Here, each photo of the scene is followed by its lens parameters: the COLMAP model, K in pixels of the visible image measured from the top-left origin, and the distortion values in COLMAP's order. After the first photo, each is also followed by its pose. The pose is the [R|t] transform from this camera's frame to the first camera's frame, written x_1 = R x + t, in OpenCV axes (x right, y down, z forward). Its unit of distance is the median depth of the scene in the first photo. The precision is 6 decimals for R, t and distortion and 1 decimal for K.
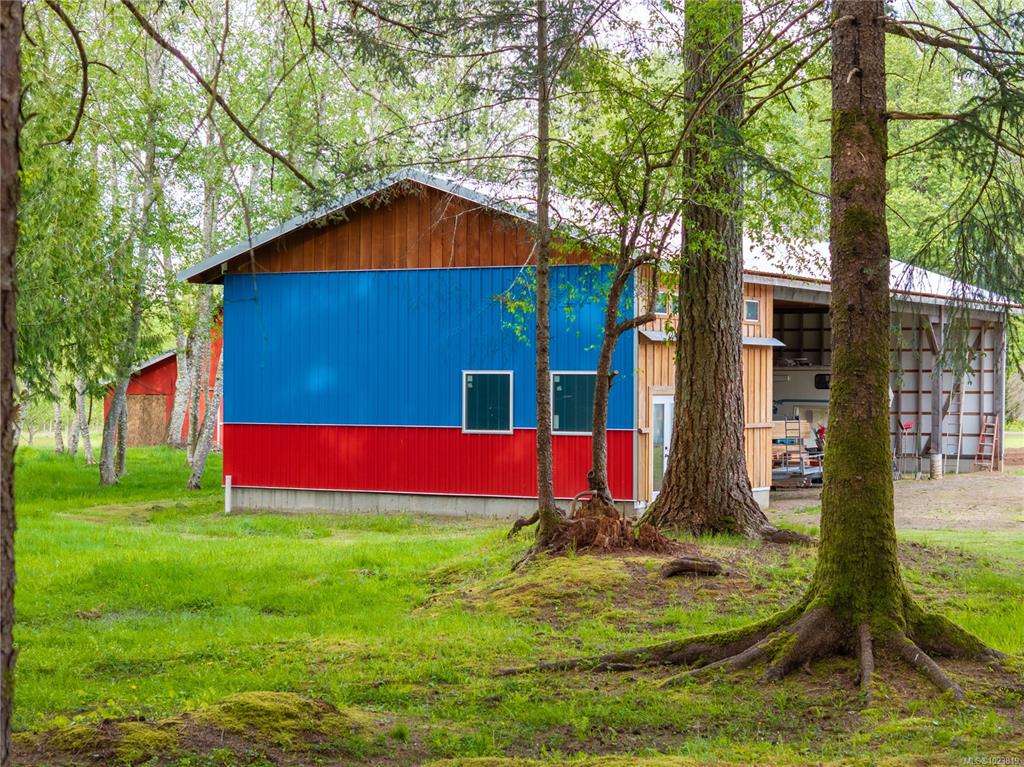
lens RADIAL K [[2067.9, 0, 512.0], [0, 2067.9, 383.5], [0, 0, 1]] dist [-0.103755, 0.466210]
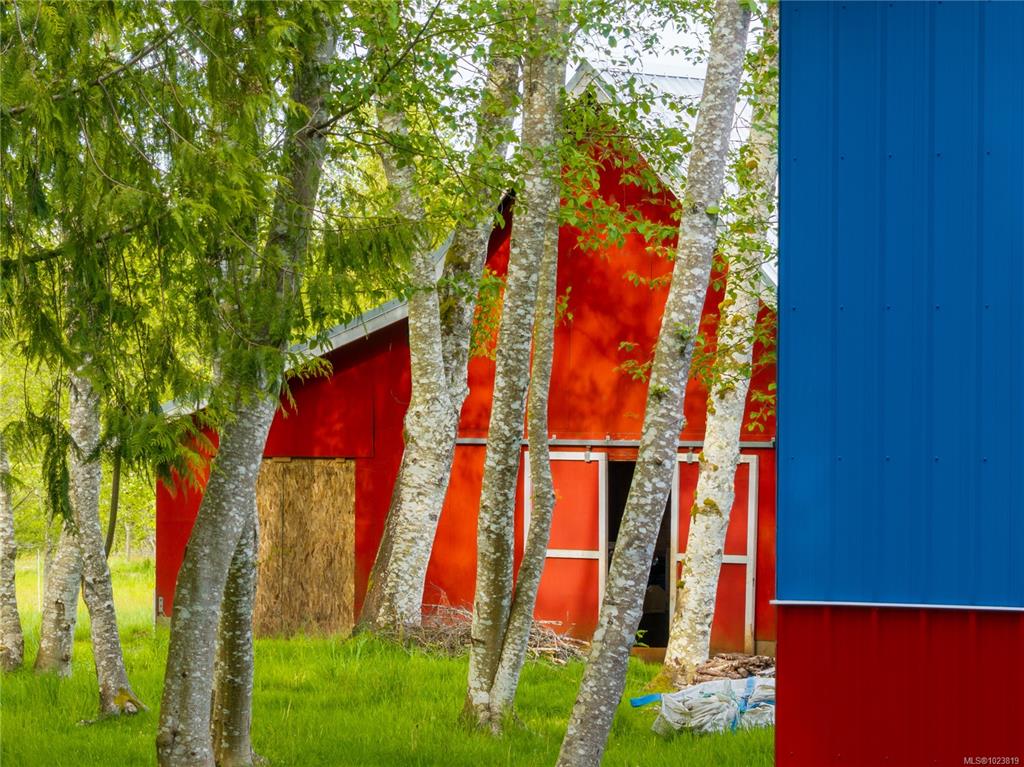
lens RADIAL K [[5040.7, 0, 512.0], [0, 5040.7, 383.5], [0, 0, 1]] dist [0.185397, -0.444794]
pose [[0.992525, 0.003387, -0.121994, -0.075016], [-0.004550, 0.999947, -0.009258, 0.001554], [0.121956, 0.009744, 0.992488, 0.359683]]
